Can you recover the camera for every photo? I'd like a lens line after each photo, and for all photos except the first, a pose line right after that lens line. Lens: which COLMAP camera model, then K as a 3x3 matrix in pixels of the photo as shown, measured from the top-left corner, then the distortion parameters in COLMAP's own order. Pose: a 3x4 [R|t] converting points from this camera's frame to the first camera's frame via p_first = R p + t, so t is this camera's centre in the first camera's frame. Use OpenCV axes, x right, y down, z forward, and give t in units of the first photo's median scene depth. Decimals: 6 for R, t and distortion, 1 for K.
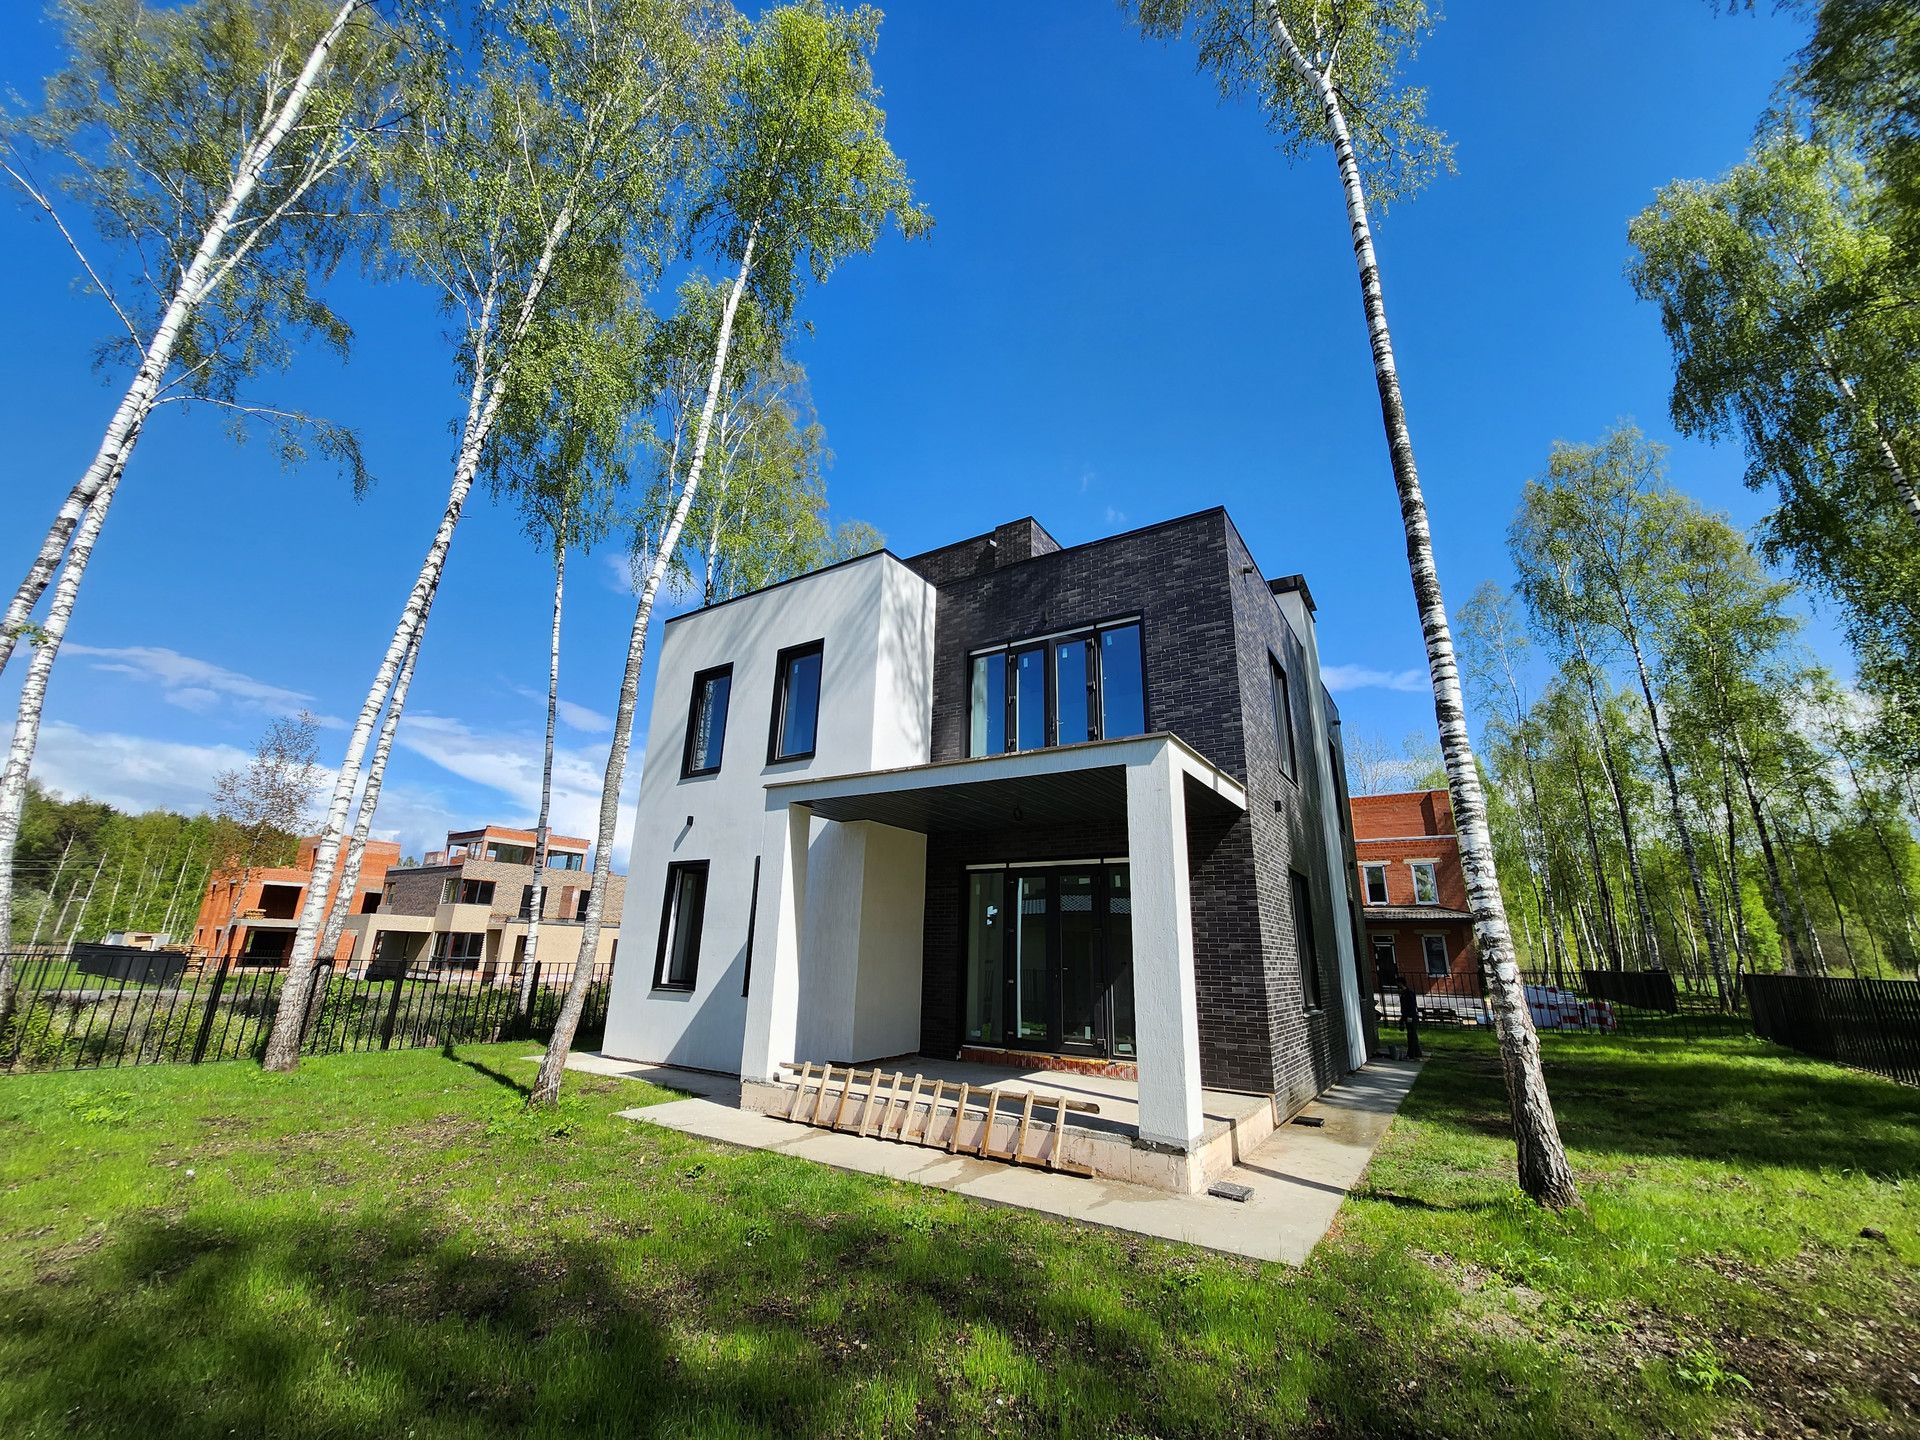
lens RADIAL K [[761.7, 0, 964.5], [0, 761.7, 716.4], [0, 0, 1]] dist [-0.012960, -0.000311]
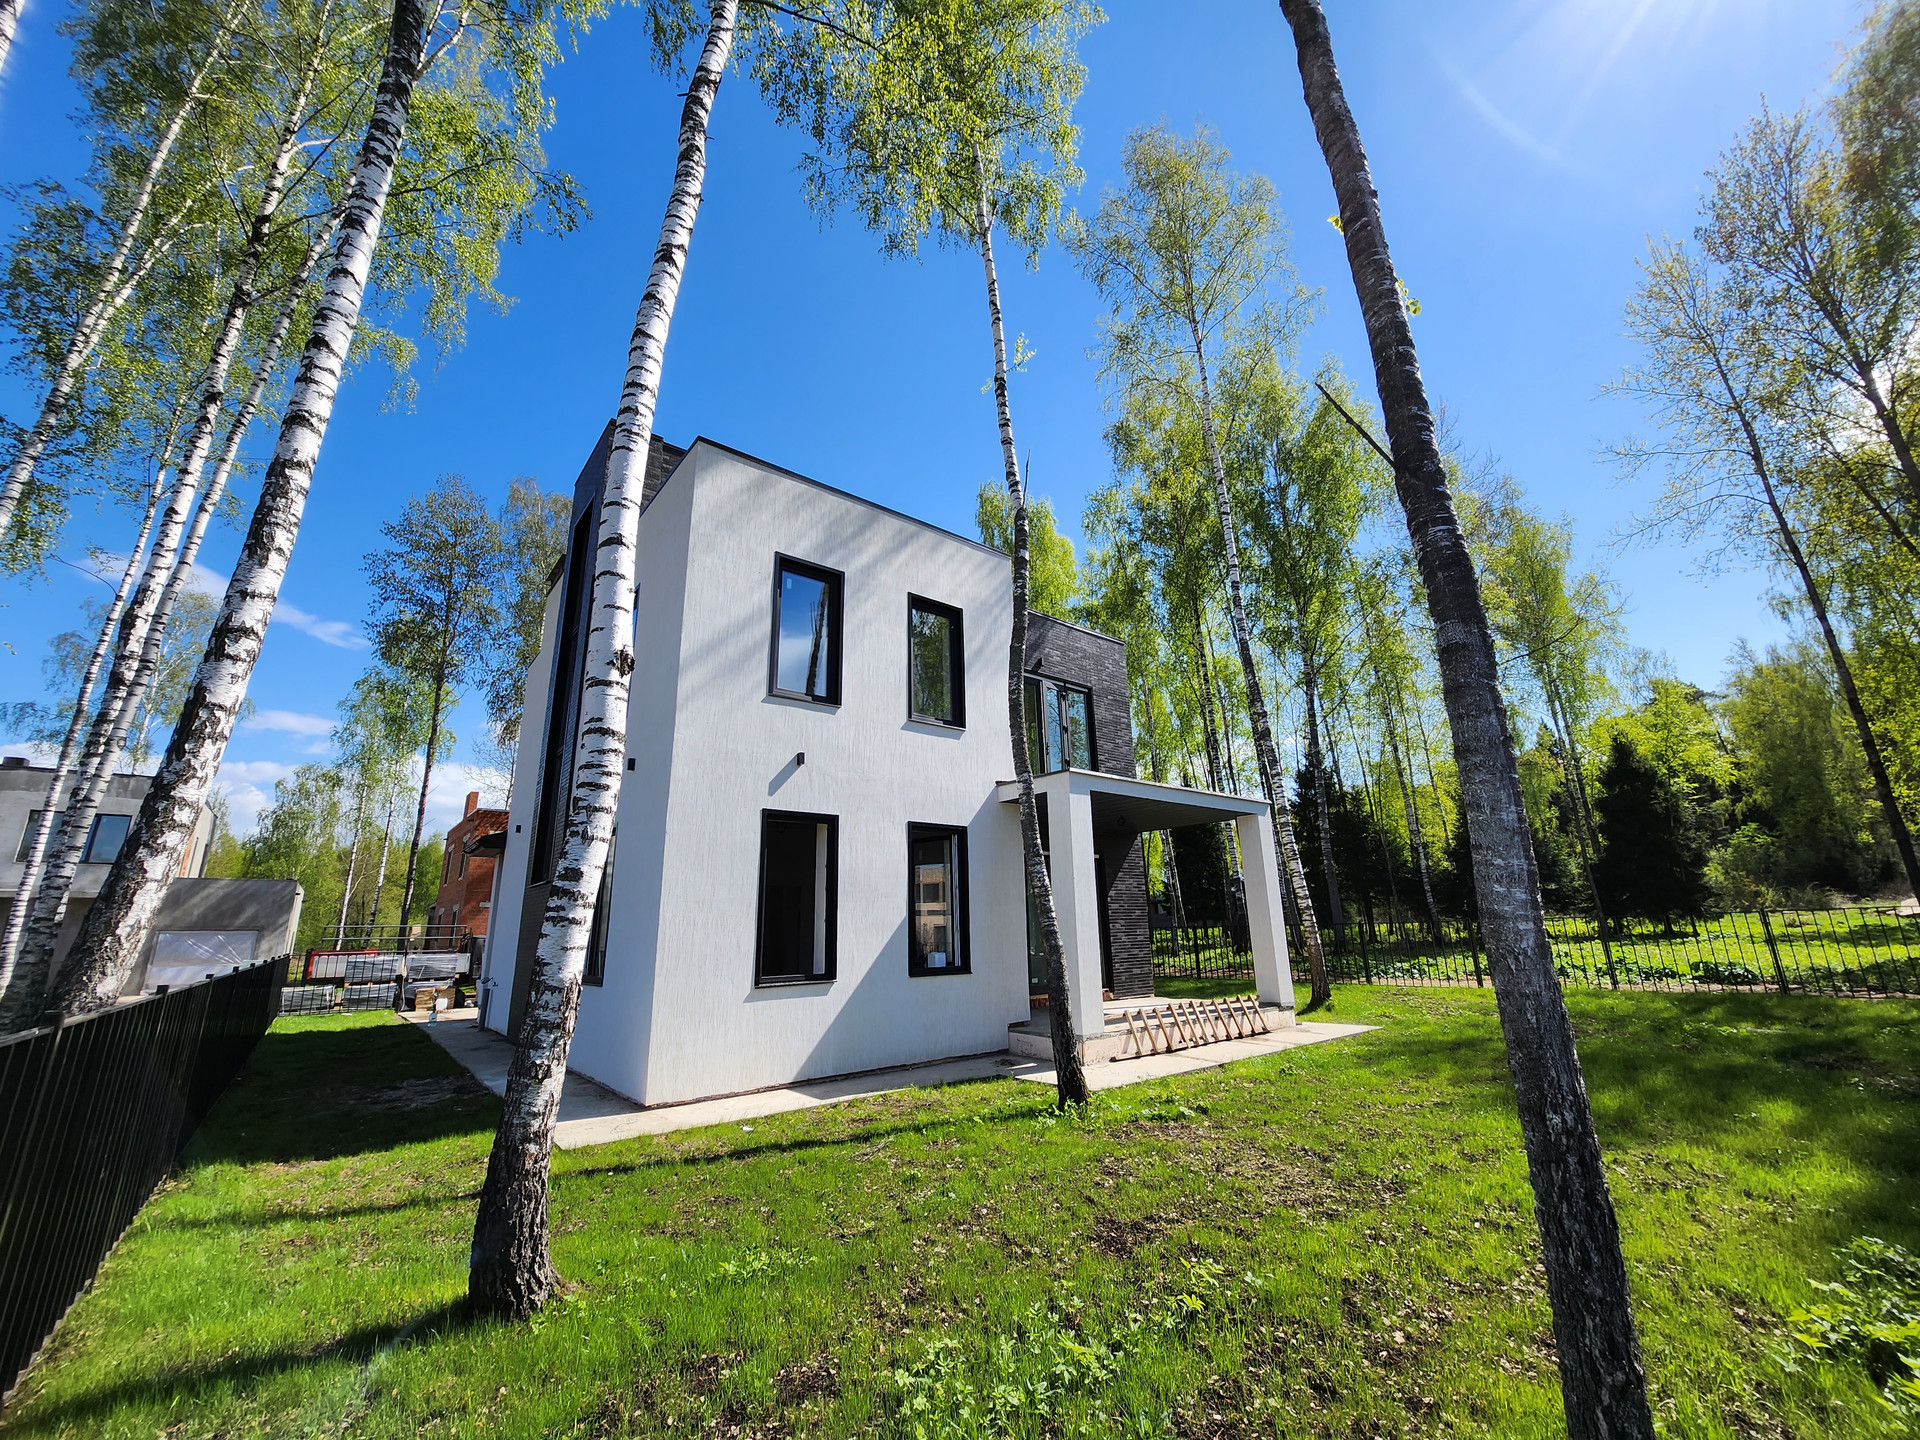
lens RADIAL K [[761.7, 0, 964.5], [0, 761.7, 716.4], [0, 0, 1]] dist [-0.012960, -0.000311]
pose [[0.299170, 0.237286, 0.924226, -1.011227], [-0.249429, 0.954357, -0.164282, 0.179944], [-0.921023, -0.181380, 0.344701, 0.604328]]
